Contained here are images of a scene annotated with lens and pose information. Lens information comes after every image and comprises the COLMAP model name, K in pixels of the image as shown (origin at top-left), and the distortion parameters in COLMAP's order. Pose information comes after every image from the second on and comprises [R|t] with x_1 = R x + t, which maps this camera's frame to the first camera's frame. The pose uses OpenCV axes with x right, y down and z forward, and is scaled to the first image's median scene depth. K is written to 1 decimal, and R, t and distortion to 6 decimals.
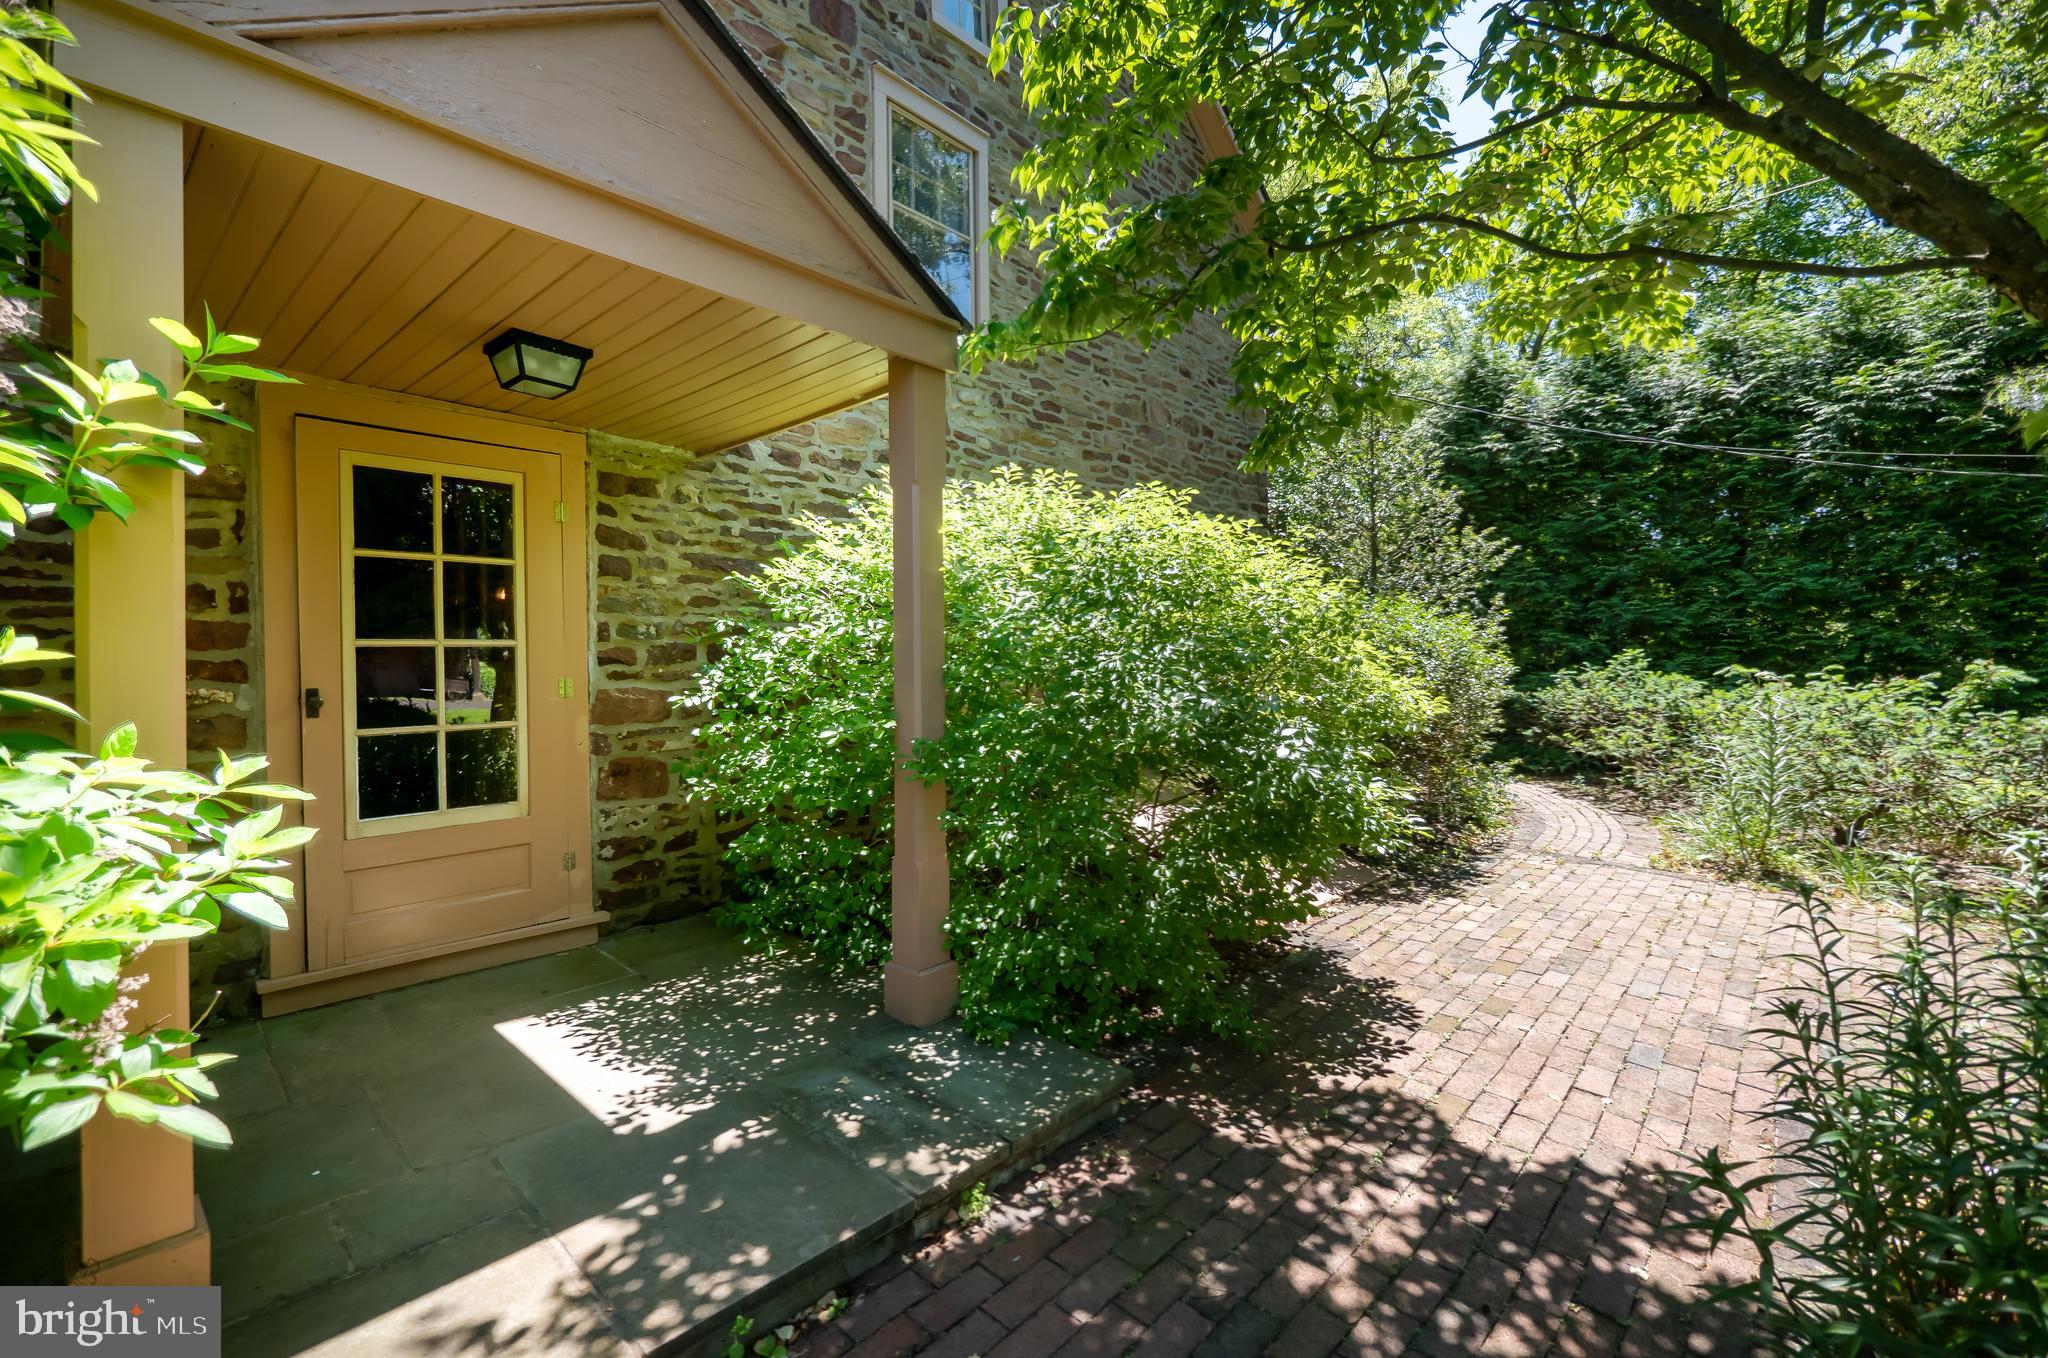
lens RADIAL K [[881.8, 0, 1023.8], [0, 881.8, 665.7], [0, 0, 1]] dist [-0.003076, 0.000504]
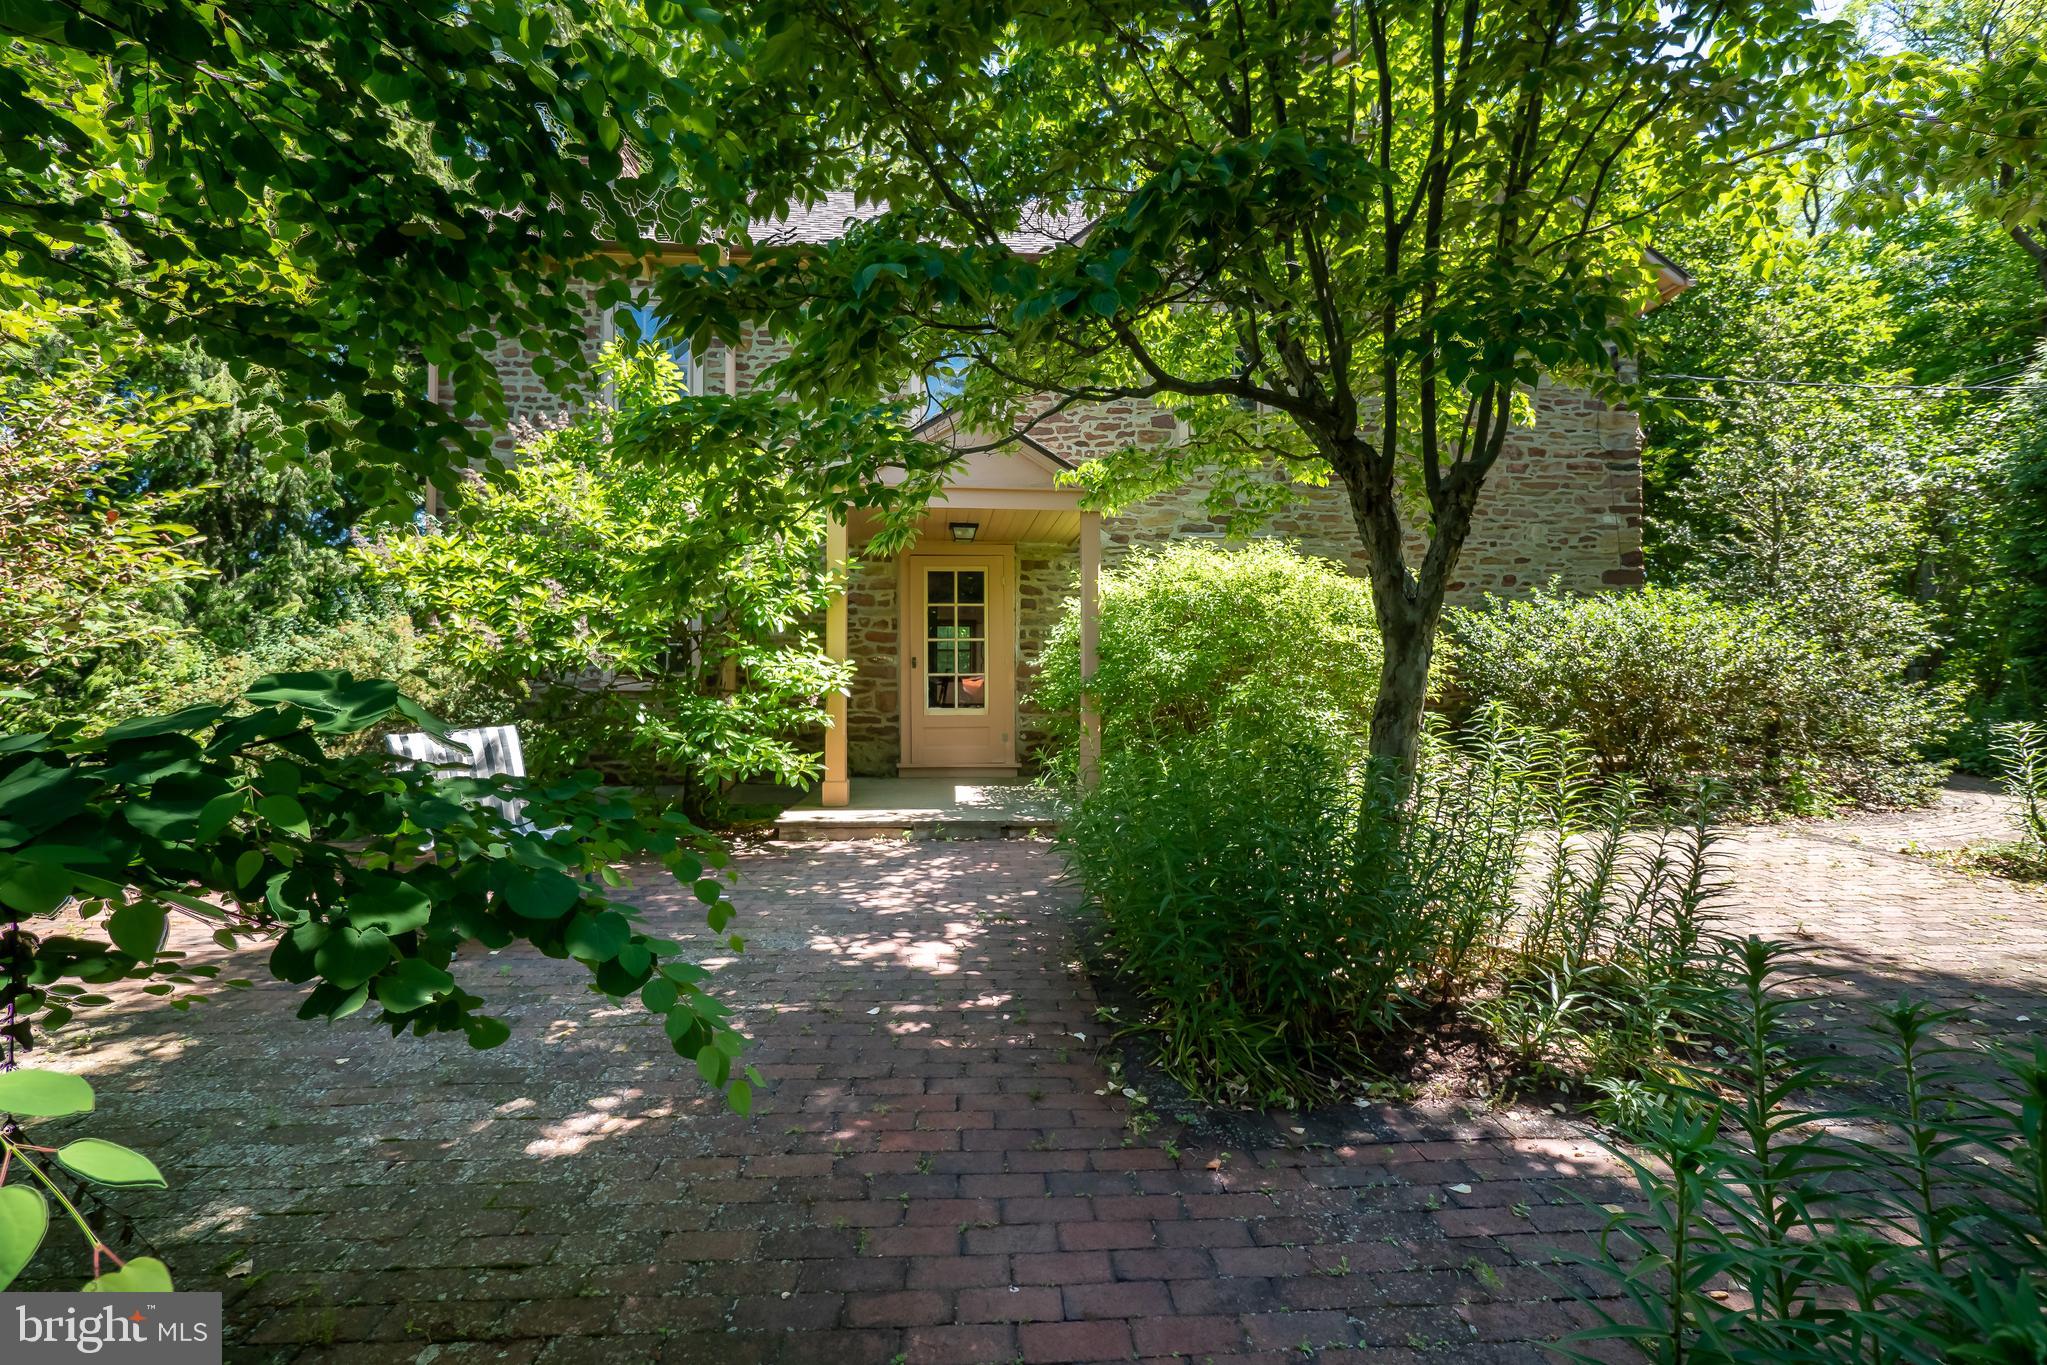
lens RADIAL K [[881.3, 0, 1023.3], [0, 881.3, 669.2], [0, 0, 1]] dist [-0.003076, 0.000504]
pose [[0.744161, -0.001724, -0.667998, 1.210995], [-0.007258, 0.999917, -0.010666, 0.088217], [0.667960, 0.012786, 0.744087, -0.758649]]
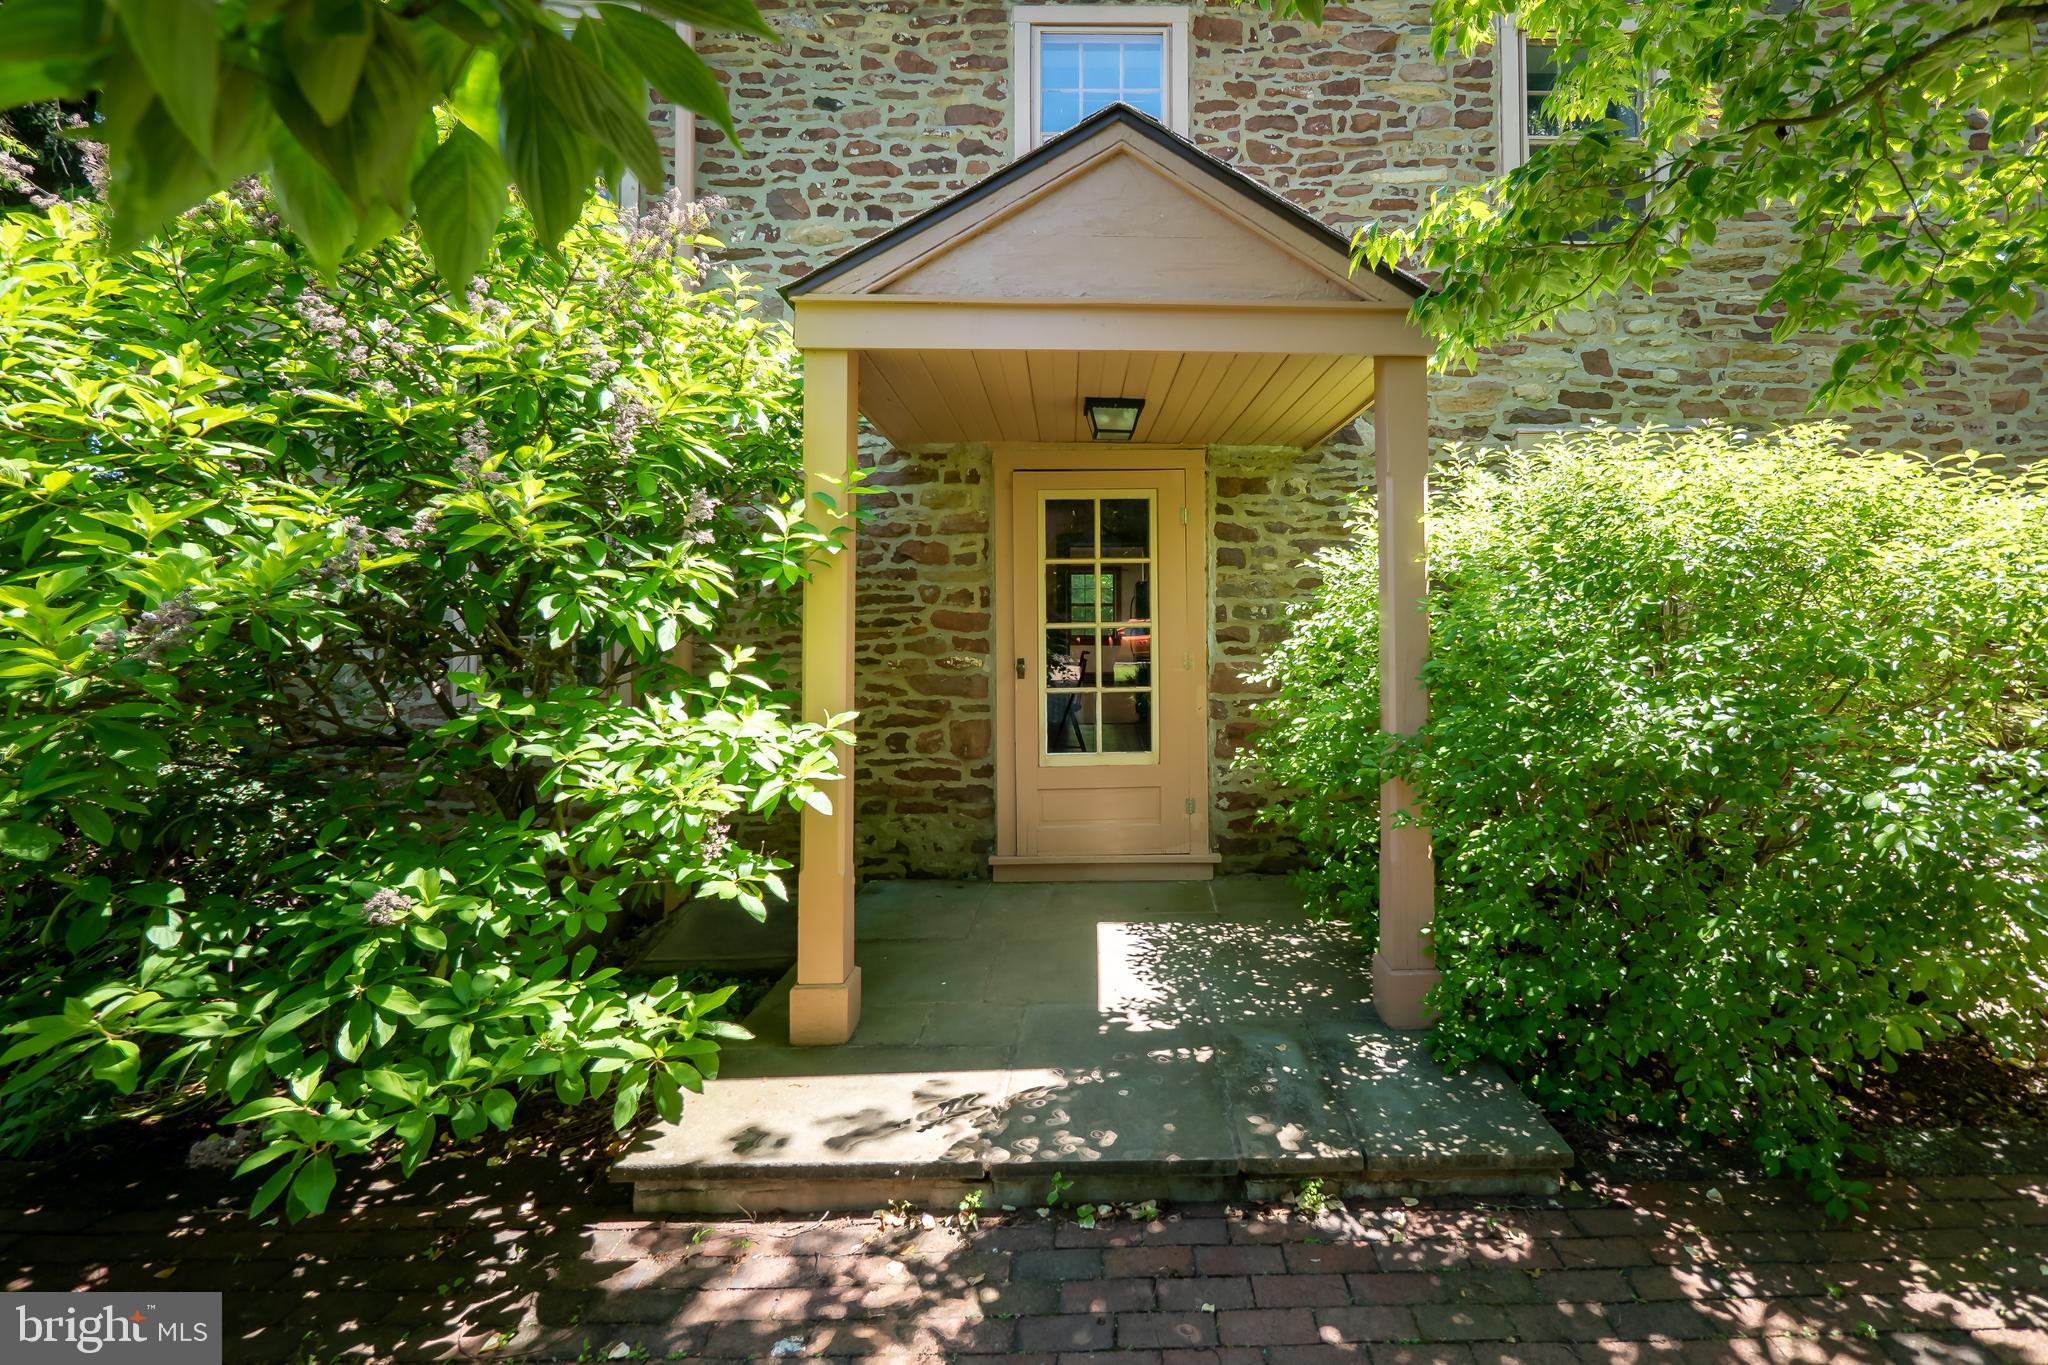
lens RADIAL K [[924.9, 0, 1115.1], [0, 924.9, 589.9], [0, 0, 1]] dist [0.002819, 0.000066]
pose [[0.704146, -0.017505, -0.709840, 0.373556], [-0.004049, 0.999581, -0.028666, -0.042619], [0.710044, 0.023059, 0.703780, 0.040402]]
